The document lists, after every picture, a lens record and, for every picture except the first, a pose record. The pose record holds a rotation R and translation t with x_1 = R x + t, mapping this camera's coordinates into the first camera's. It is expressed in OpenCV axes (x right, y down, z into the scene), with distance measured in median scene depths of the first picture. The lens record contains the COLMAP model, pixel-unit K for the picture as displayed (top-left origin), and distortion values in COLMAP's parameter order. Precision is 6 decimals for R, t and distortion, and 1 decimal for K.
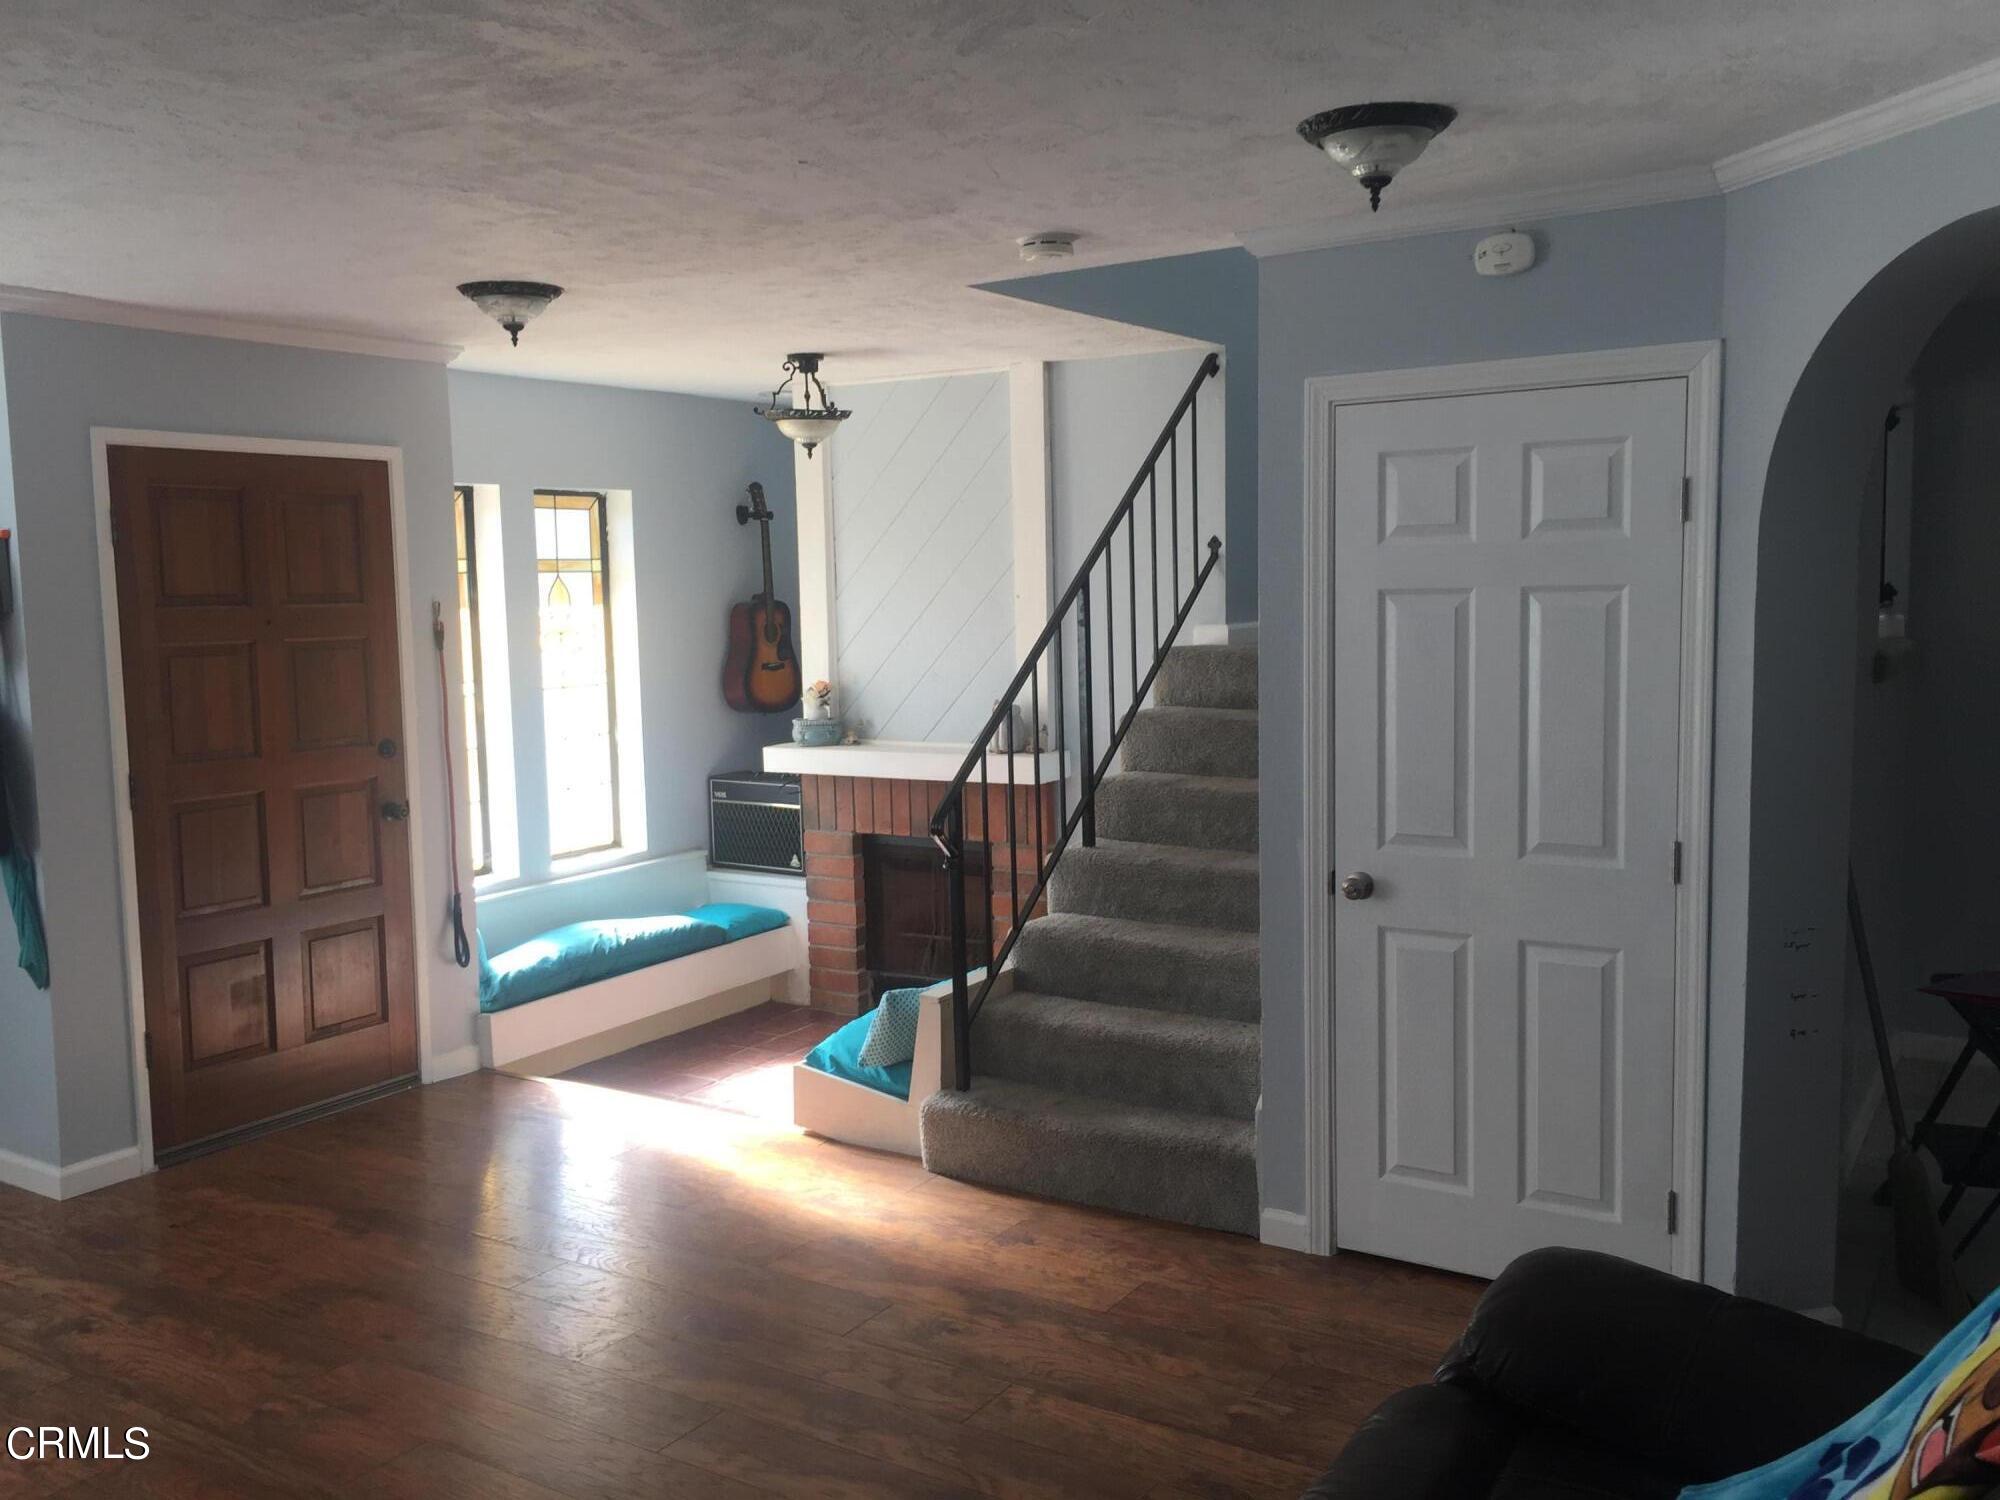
lens RADIAL K [[1724.2, 0, 1003.9], [0, 1724.2, 740.0], [0, 0, 1]] dist [0.080946, -0.087833]
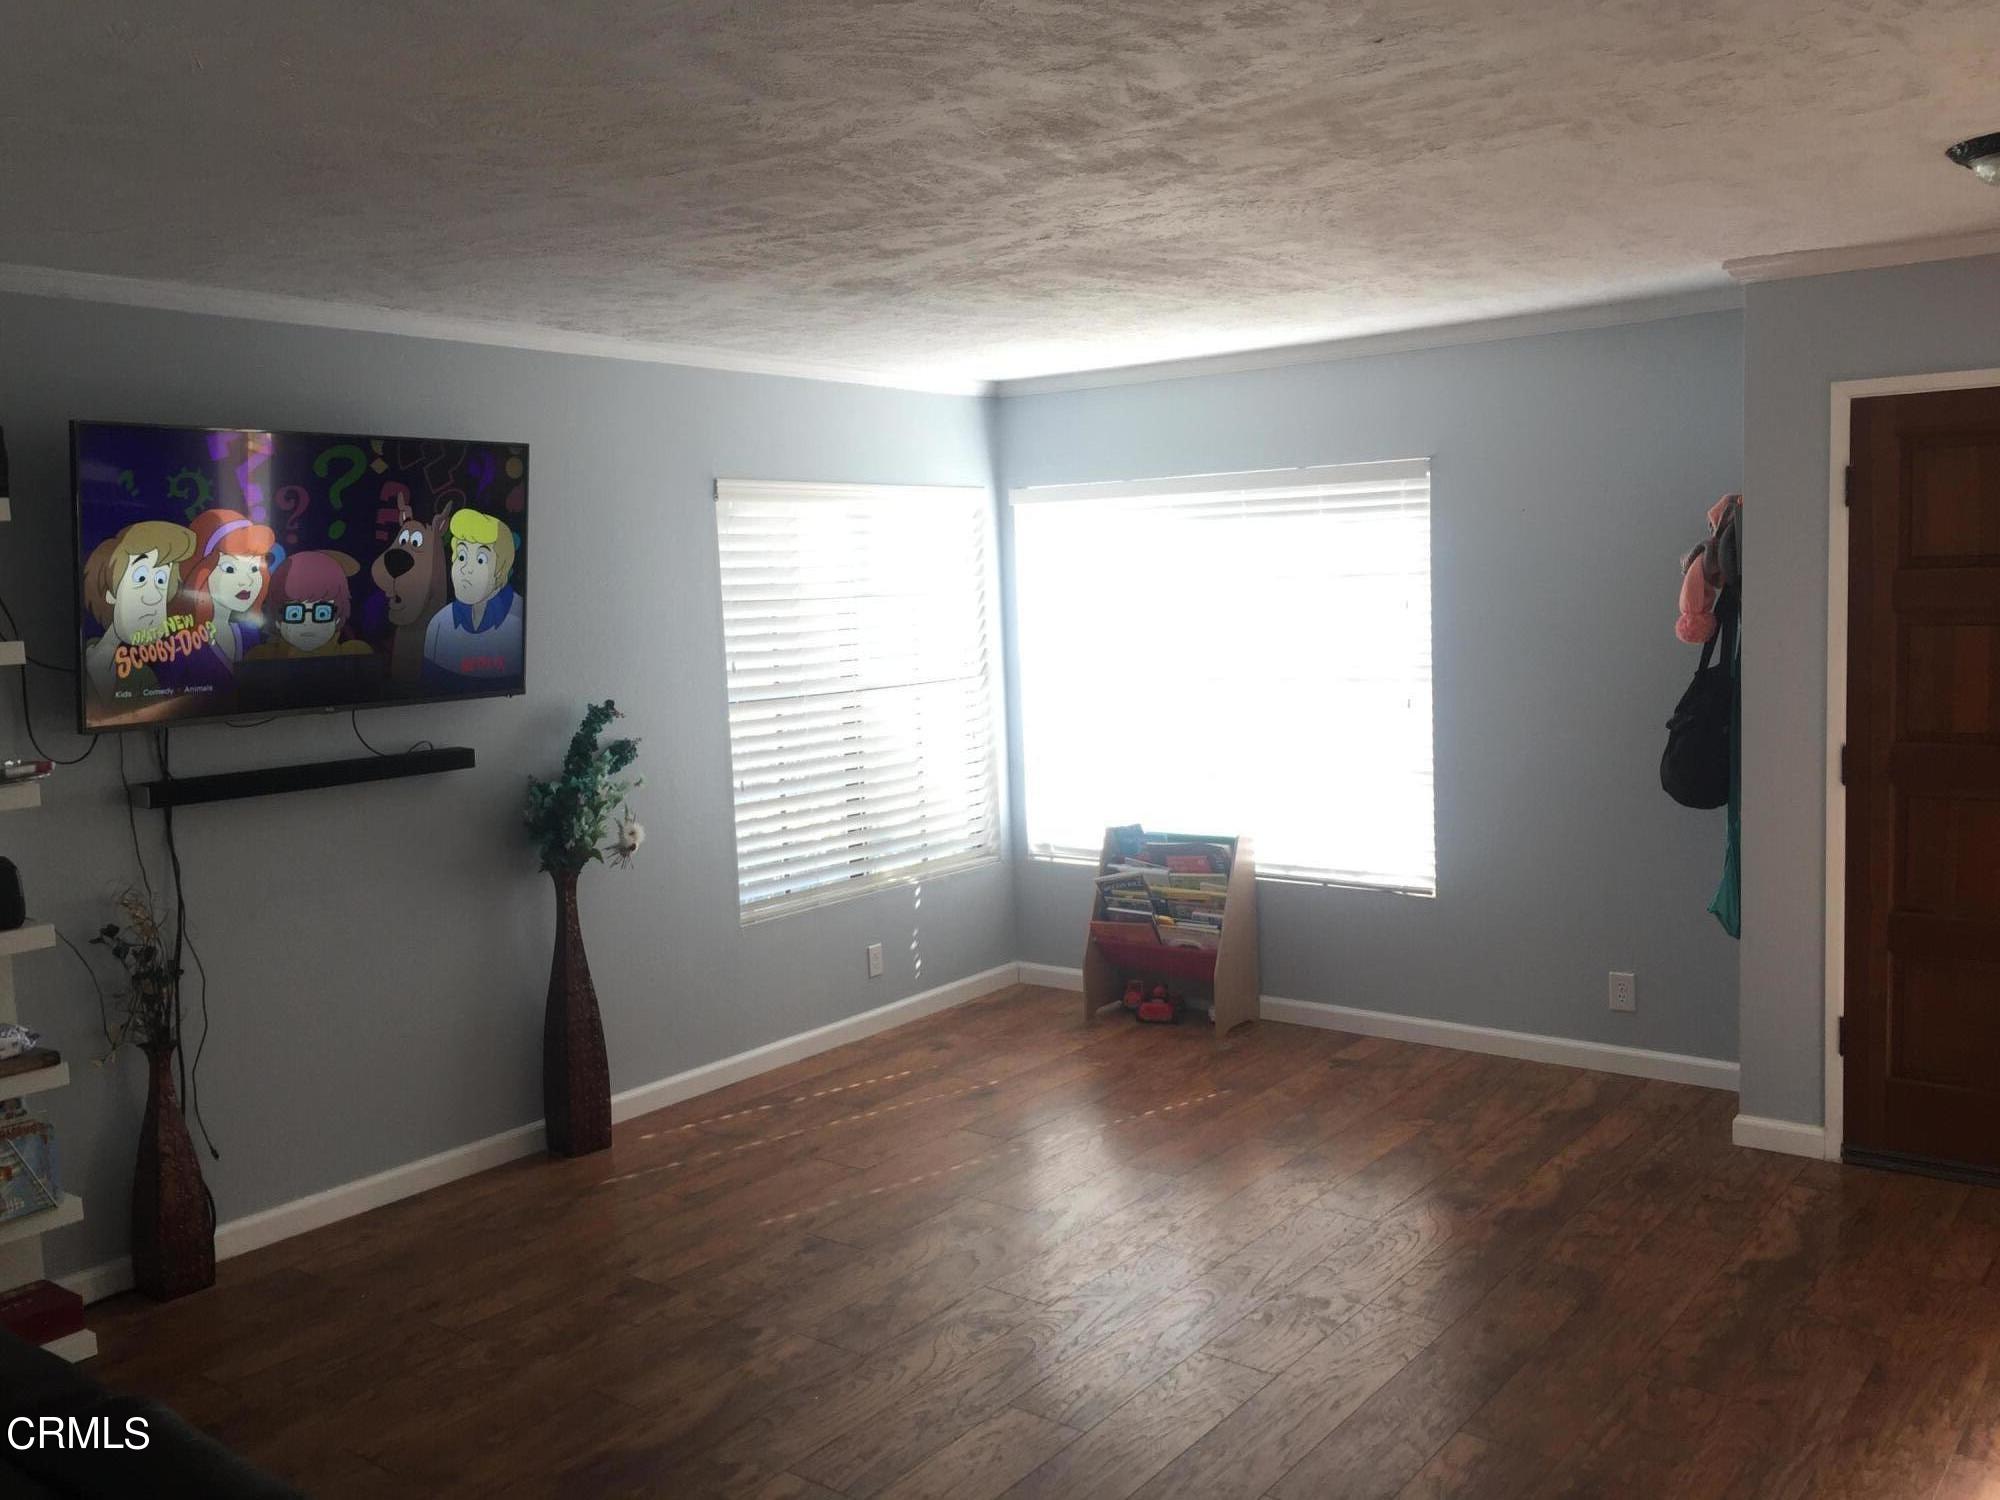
lens RADIAL K [[1724.2, 0, 1003.9], [0, 1724.2, 740.0], [0, 0, 1]] dist [0.080946, -0.087833]
pose [[-0.080158, 0.114545, -0.990179, 0.572495], [-0.061292, 0.990929, 0.119594, -0.082775], [0.994896, 0.070277, -0.072410, 0.732708]]
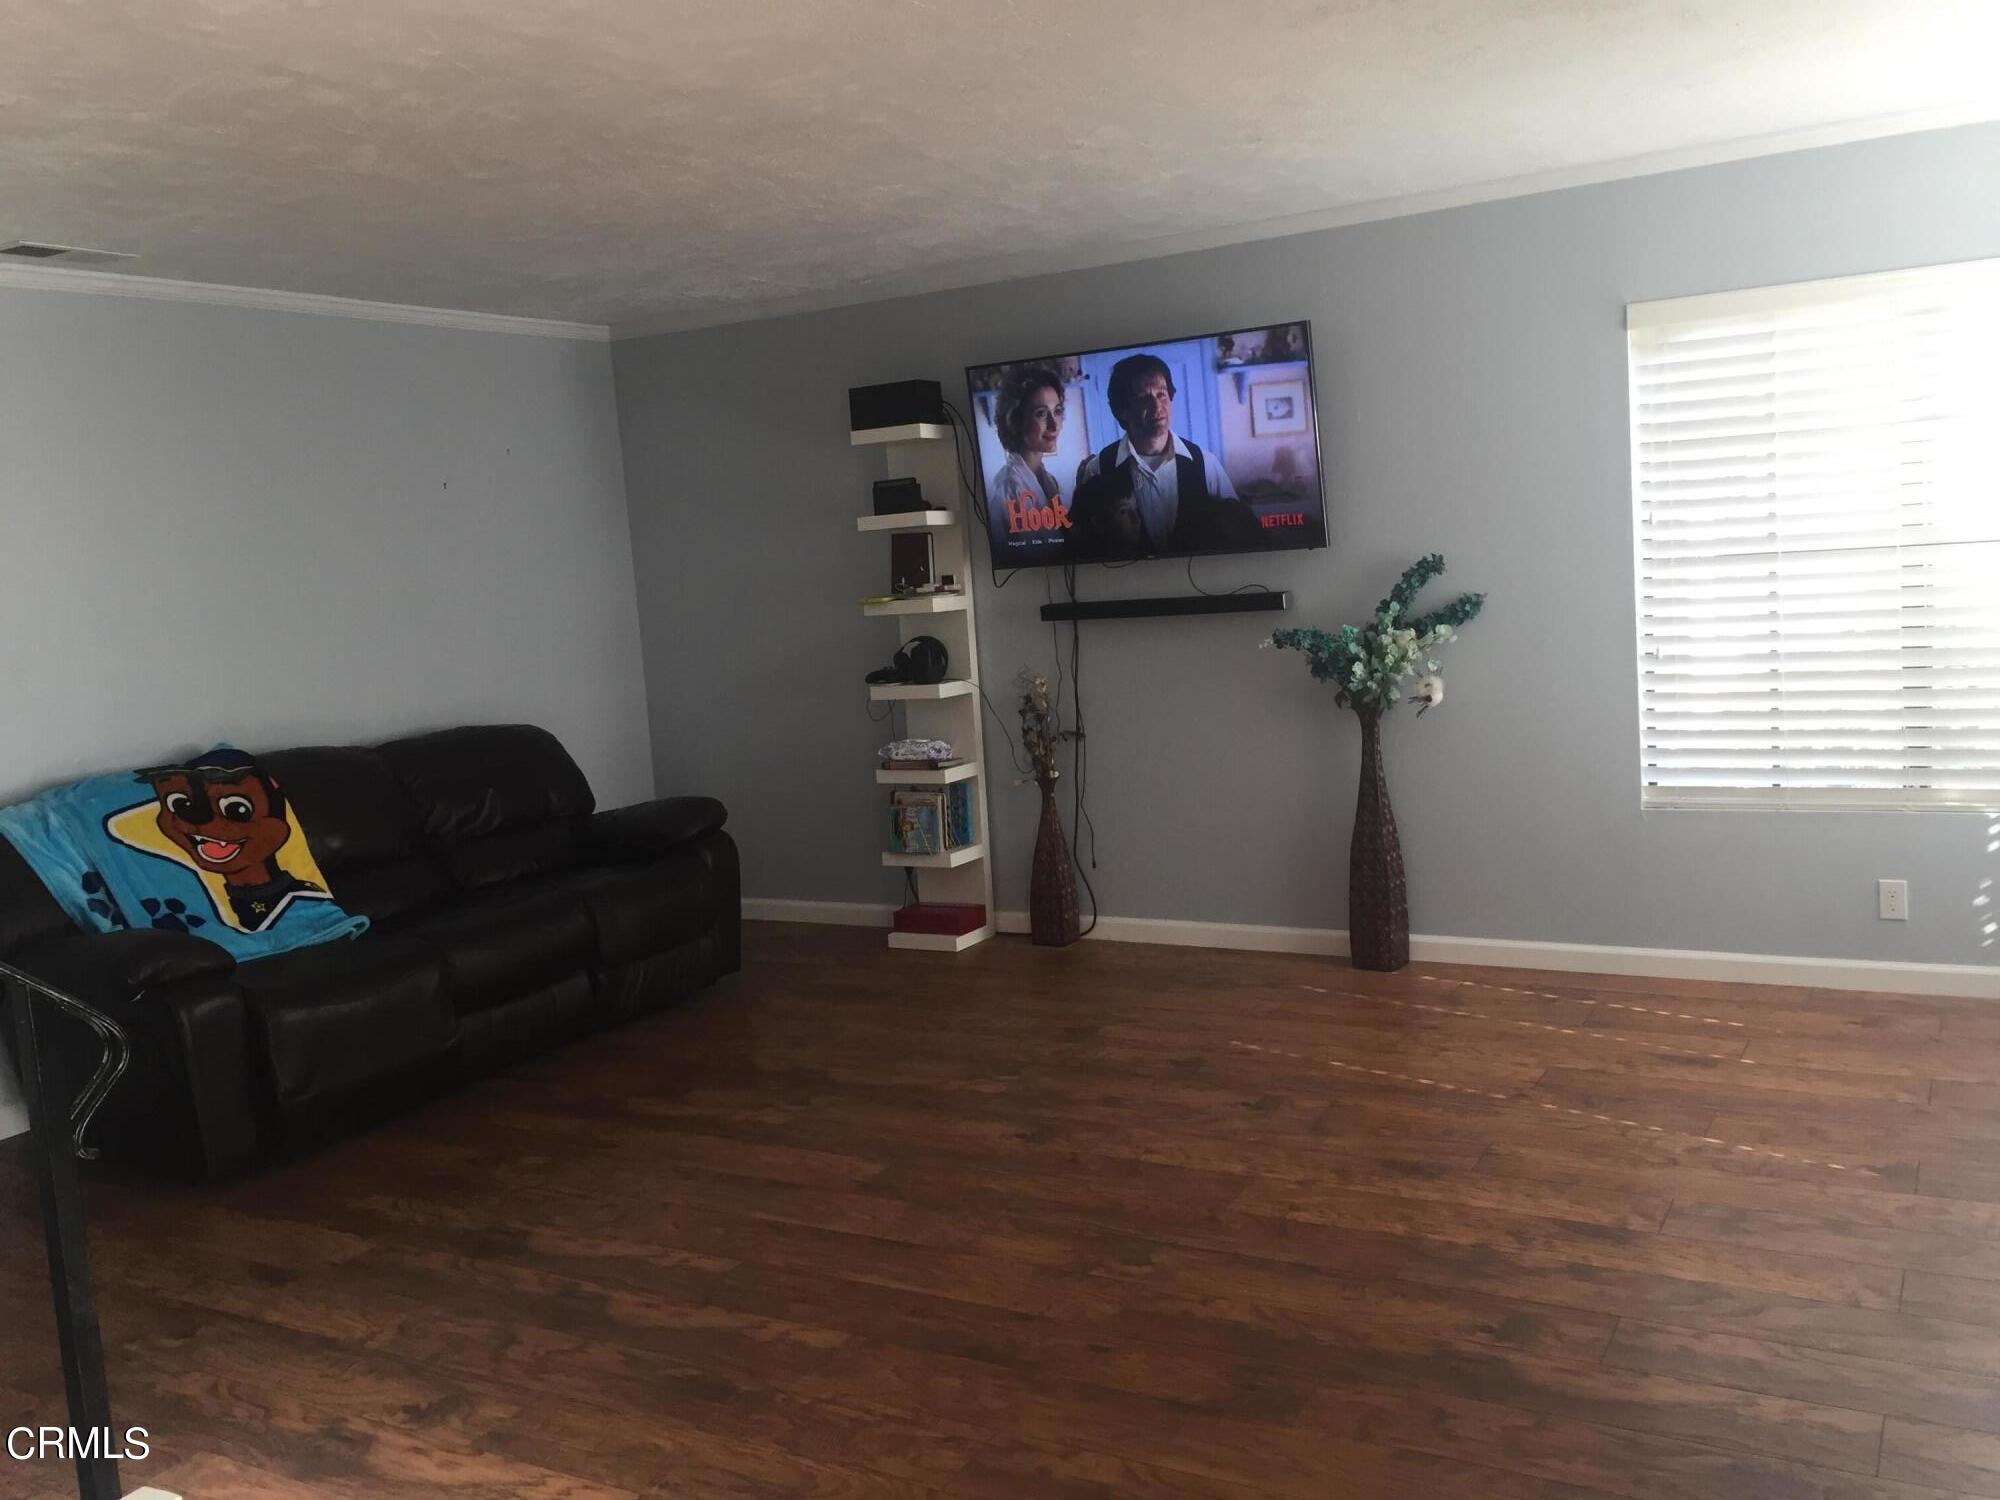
lens RADIAL K [[1770.2, 0, 1001.6], [0, 1770.2, 695.9], [0, 0, 1]] dist [0.073554, -0.005156]
pose [[-0.994603, 0.098178, -0.033555, -0.291146], [0.090316, 0.978436, 0.185757, -0.115619], [0.051069, 0.181724, -0.982023, 1.674380]]
